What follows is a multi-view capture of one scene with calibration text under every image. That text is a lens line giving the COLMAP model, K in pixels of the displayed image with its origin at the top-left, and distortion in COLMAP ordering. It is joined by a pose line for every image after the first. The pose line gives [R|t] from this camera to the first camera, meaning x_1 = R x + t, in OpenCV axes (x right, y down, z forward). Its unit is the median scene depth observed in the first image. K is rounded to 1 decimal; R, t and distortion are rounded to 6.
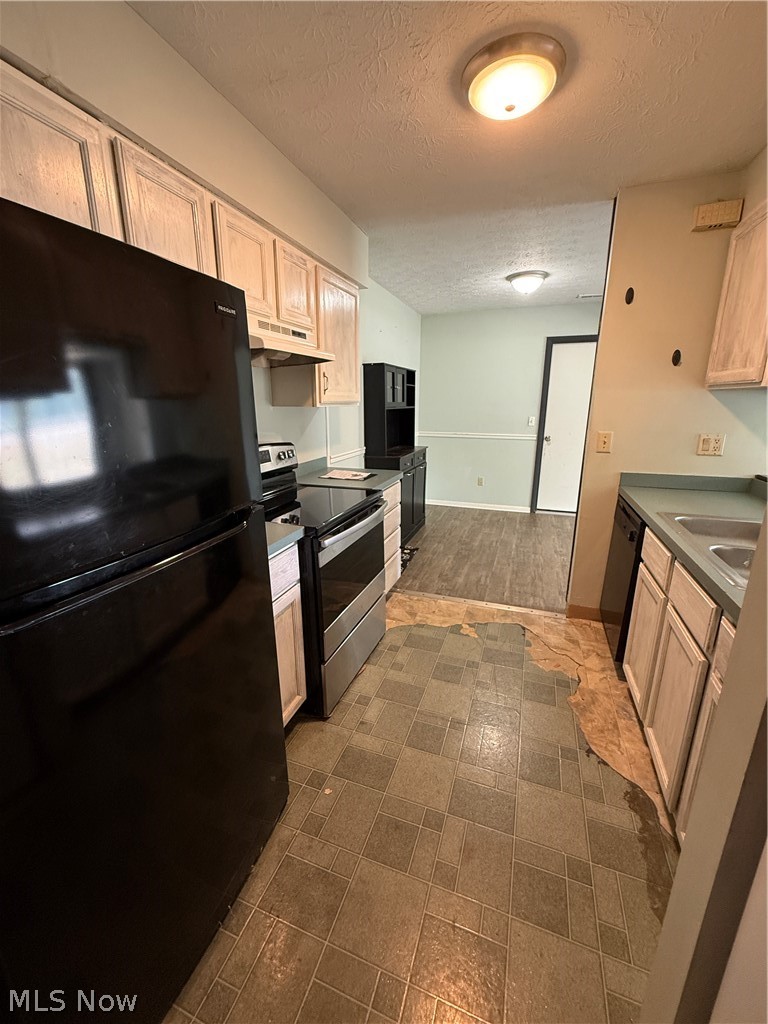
lens RADIAL K [[408.9, 0, 384.6], [0, 408.9, 511.6], [0, 0, 1]] dist [-0.001338, 0.000795]
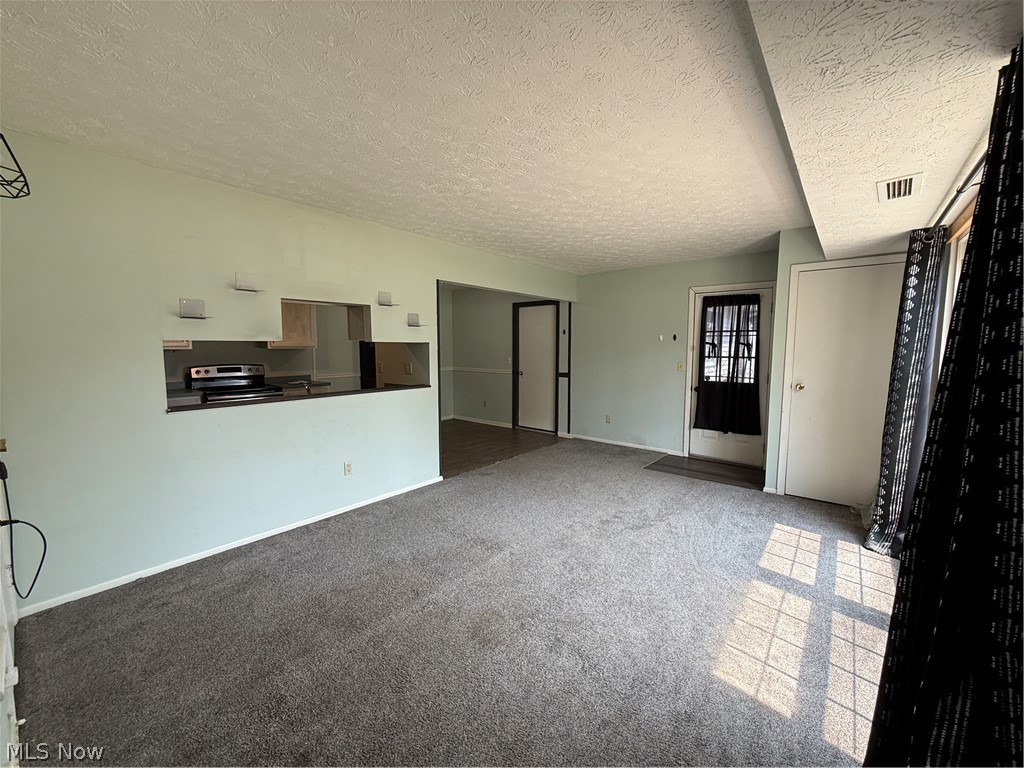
lens RADIAL K [[408.9, 0, 513.2], [0, 408.9, 387.5], [0, 0, 1]] dist [-0.001338, 0.000795]
pose [[0.940216, 0.037069, -0.338556, 1.106609], [-0.091453, 0.985030, -0.146124, 0.090987], [0.328071, 0.168350, 0.929531, -0.346311]]
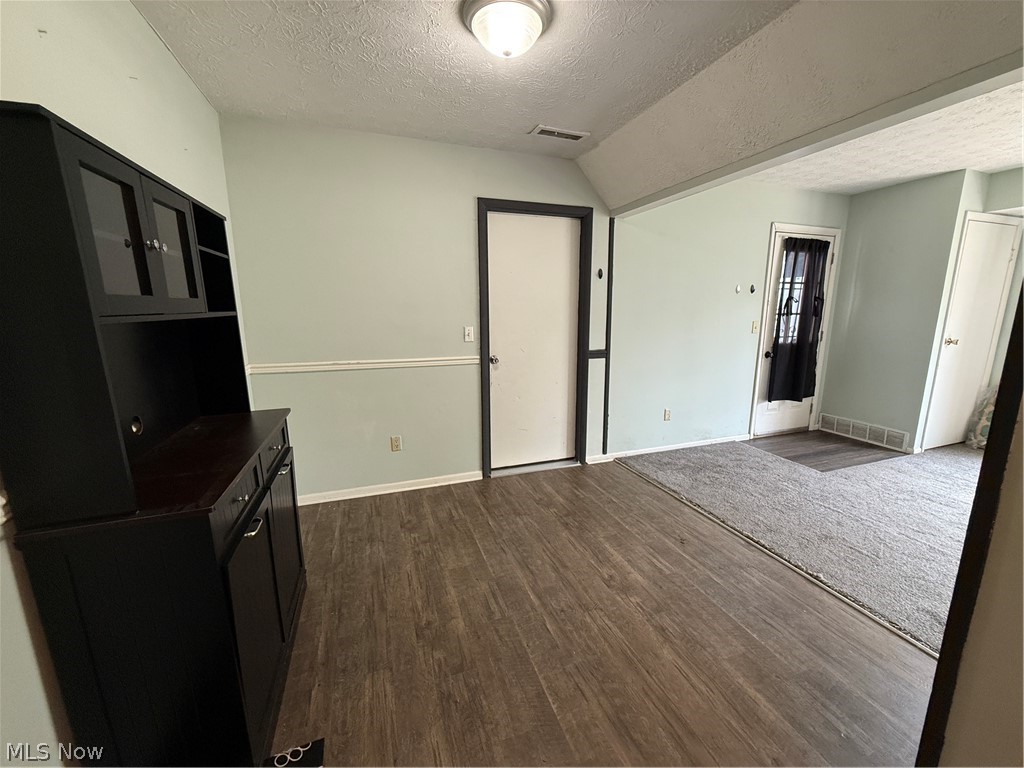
lens RADIAL K [[408.9, 0, 515.9], [0, 408.9, 385.1], [0, 0, 1]] dist [-0.001338, 0.000795]
pose [[0.772892, -0.121124, 0.622870, 0.035536], [0.166364, 0.985955, -0.014704, -0.165209], [-0.612341, 0.114988, 0.782187, 0.646225]]
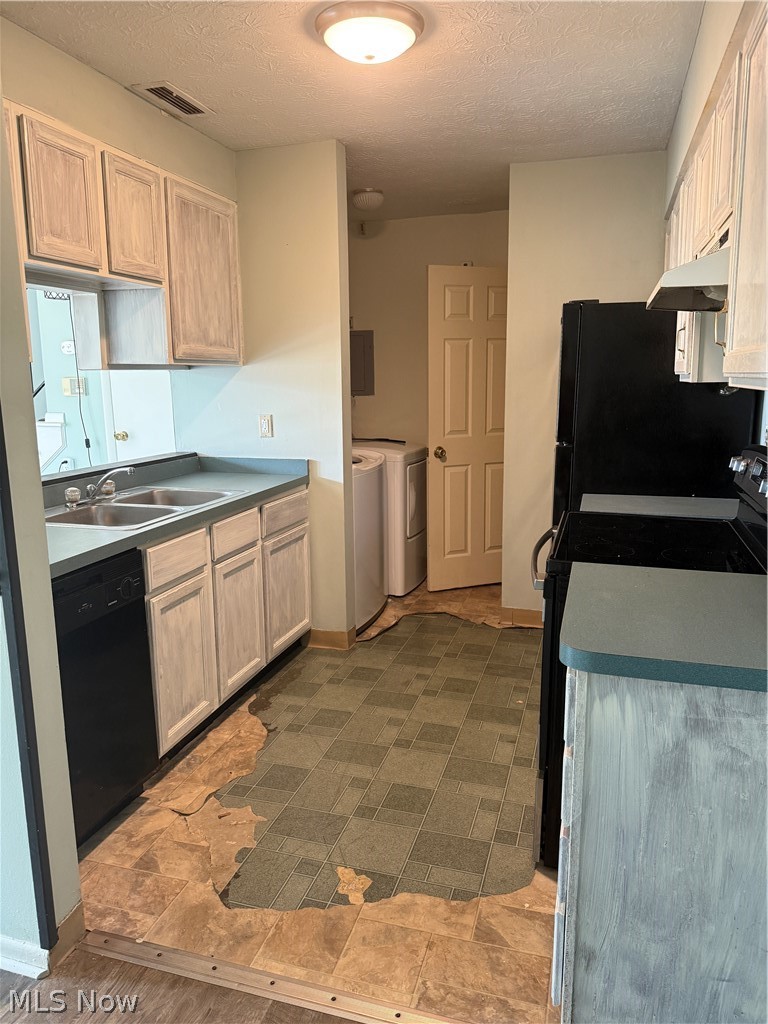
lens RADIAL K [[723.3, 0, 385.4], [0, 723.3, 516.2], [0, 0, 1]] dist [0.023477, -0.017132]
pose [[-0.998349, 0.022552, -0.052822, 0.136038], [-0.003029, 0.897738, 0.440520, -0.280550], [0.057355, 0.439953, -0.896187, 1.030712]]
